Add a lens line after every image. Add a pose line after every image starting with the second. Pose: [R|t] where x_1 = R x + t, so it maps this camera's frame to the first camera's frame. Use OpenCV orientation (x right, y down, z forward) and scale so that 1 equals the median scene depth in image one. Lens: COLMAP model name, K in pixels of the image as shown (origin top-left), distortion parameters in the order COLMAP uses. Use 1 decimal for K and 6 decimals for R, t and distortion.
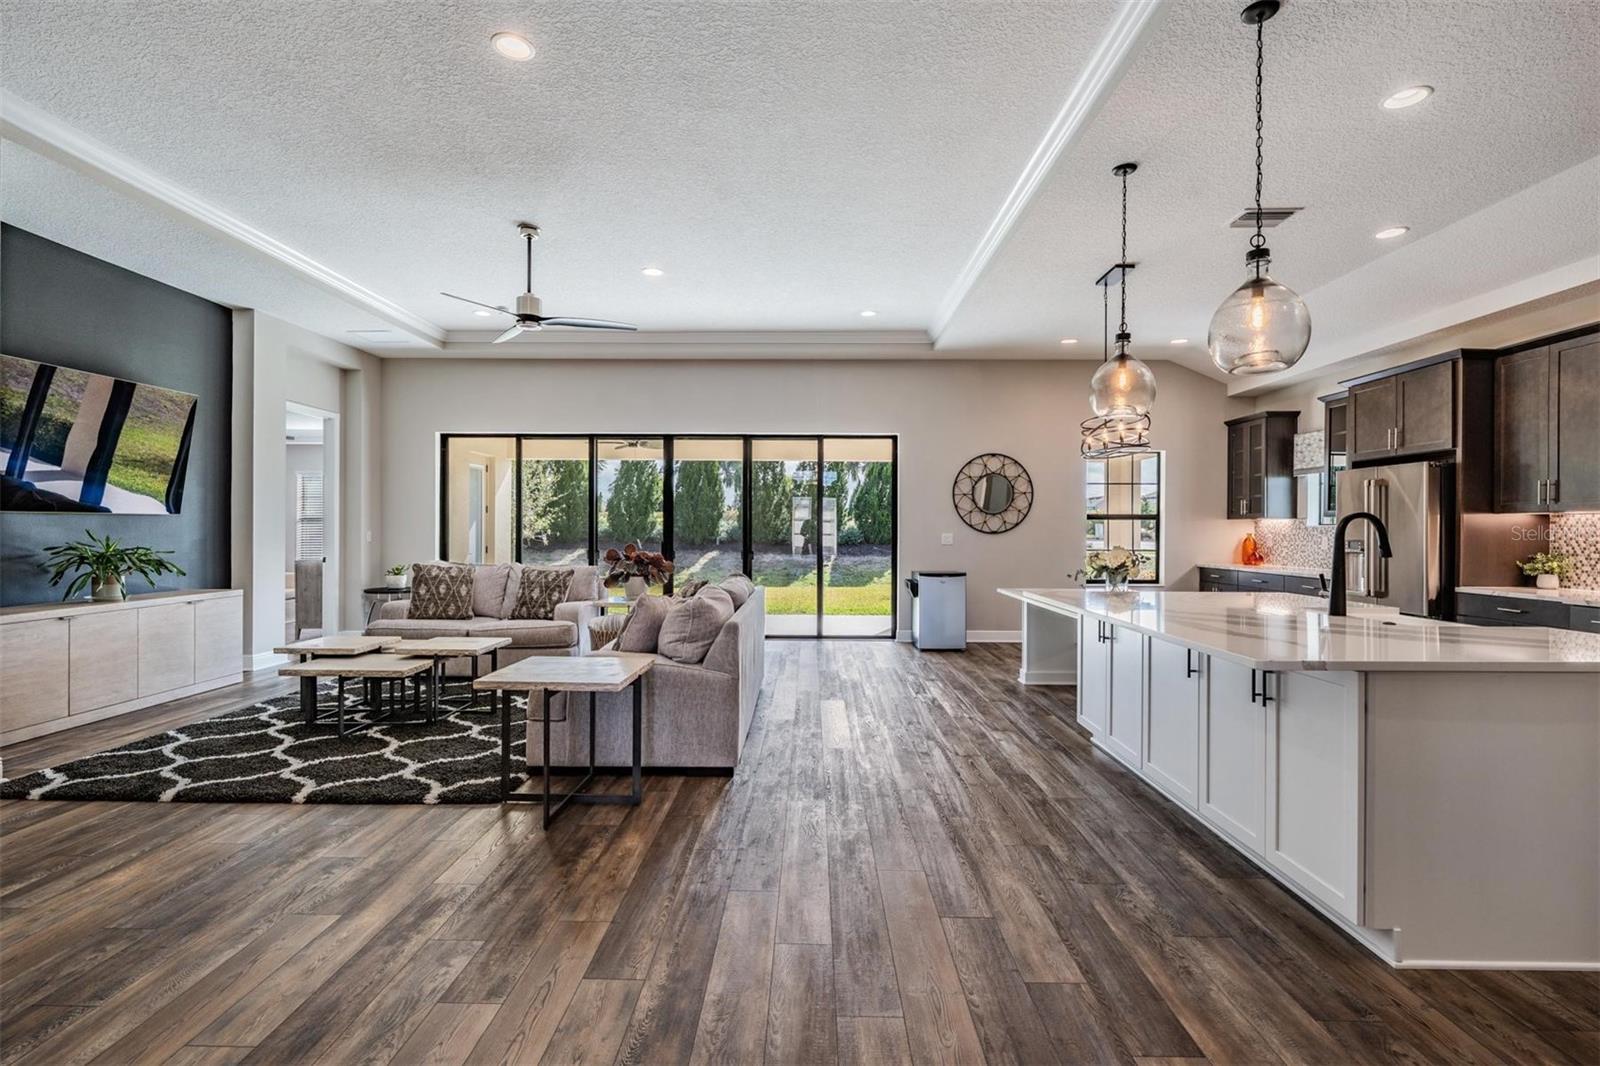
lens RADIAL K [[746.3, 0, 802.3], [0, 746.3, 531.9], [0, 0, 1]] dist [0.002751, 0.000157]
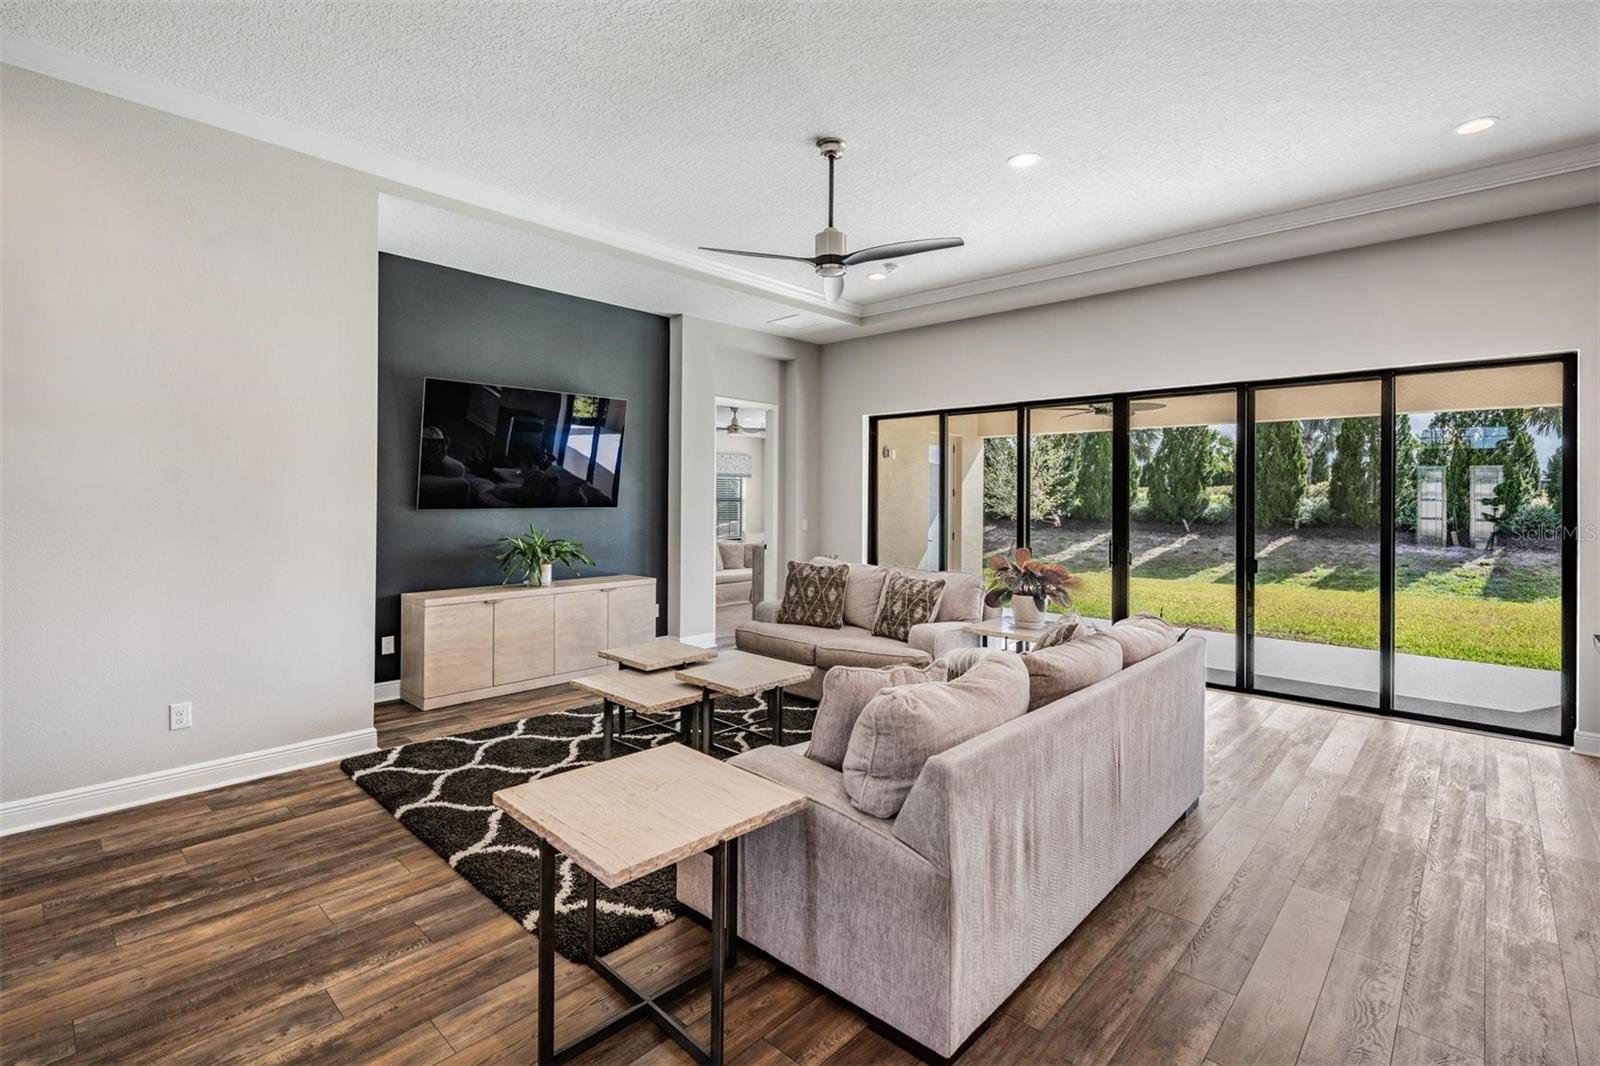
lens RADIAL K [[737.4, 0, 794.1], [0, 737.4, 499.1], [0, 0, 1]] dist [-0.000494, -0.000326]
pose [[0.736215, 0.000592, -0.676747, 0.117303], [-0.005669, 0.999970, -0.005293, -0.034875], [0.676724, 0.007733, 0.736197, 0.404684]]
